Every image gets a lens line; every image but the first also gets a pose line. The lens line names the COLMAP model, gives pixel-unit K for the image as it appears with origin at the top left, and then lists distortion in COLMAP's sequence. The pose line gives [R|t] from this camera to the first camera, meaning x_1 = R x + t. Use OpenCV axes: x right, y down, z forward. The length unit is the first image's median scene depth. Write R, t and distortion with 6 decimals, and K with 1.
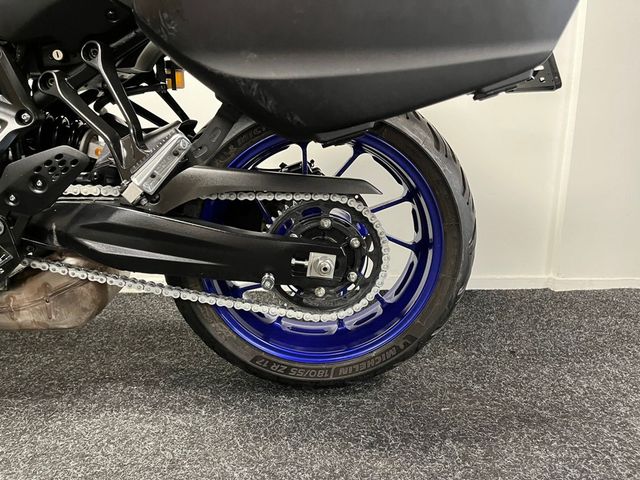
lens RADIAL K [[494.5, 0, 320.8], [0, 494.5, 240.8], [0, 0, 1]] dist [0.063055, -0.084088]
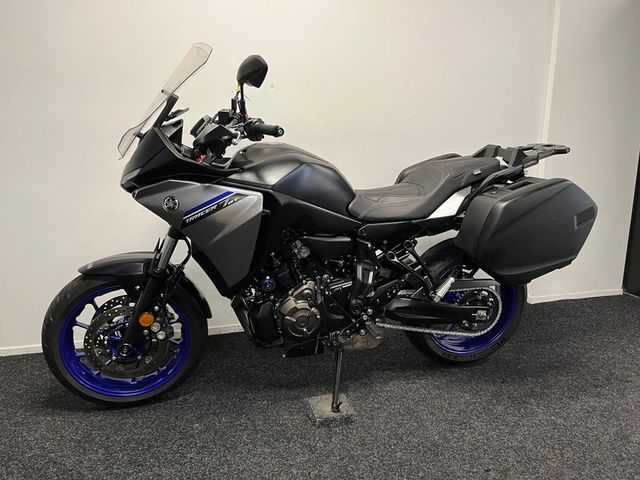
lens RADIAL K [[494.5, 0, 322.5], [0, 494.5, 240.0], [0, 0, 1]] dist [0.063055, -0.084088]
pose [[0.980749, -0.055887, 0.187107, -1.131016], [0.052969, 0.998384, 0.020560, -0.388111], [-0.187954, -0.010253, 0.982124, -1.225718]]
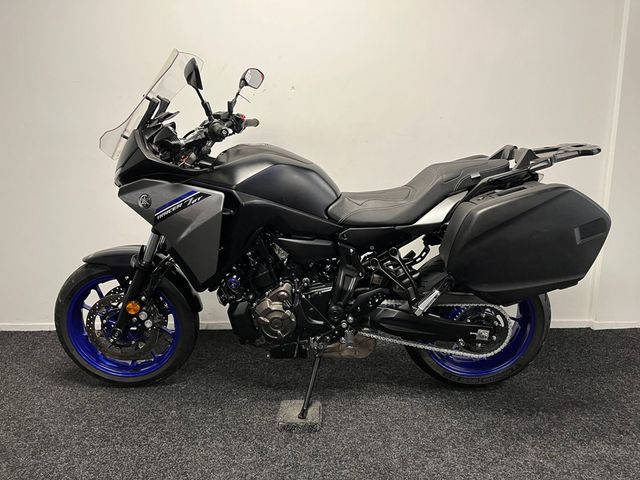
lens RADIAL K [[494.5, 0, 319.1], [0, 494.5, 242.7], [0, 0, 1]] dist [0.063055, -0.084088]
pose [[0.996682, -0.006988, -0.081089, -0.506163], [0.007999, 0.999894, 0.012146, -0.368713], [0.080996, -0.012754, 0.996633, -1.216263]]
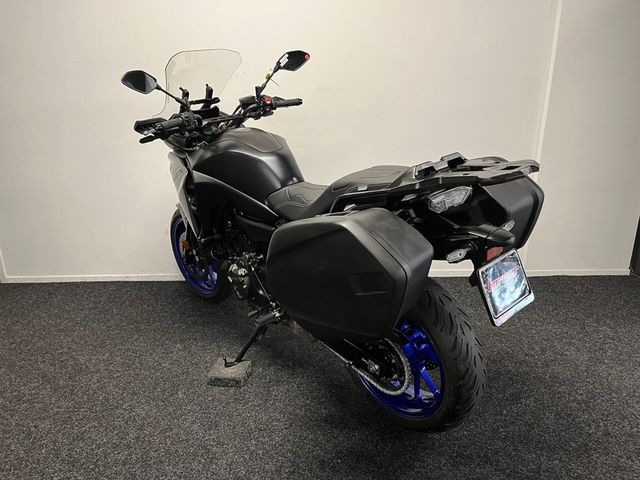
lens RADIAL K [[494.5, 0, 315.2], [0, 494.5, 242.8], [0, 0, 1]] dist [0.063055, -0.084088]
pose [[0.999070, -0.005444, -0.042770, -0.460289], [0.010199, 0.993683, 0.111761, -0.455556], [0.041891, -0.112094, 0.992814, -1.687159]]
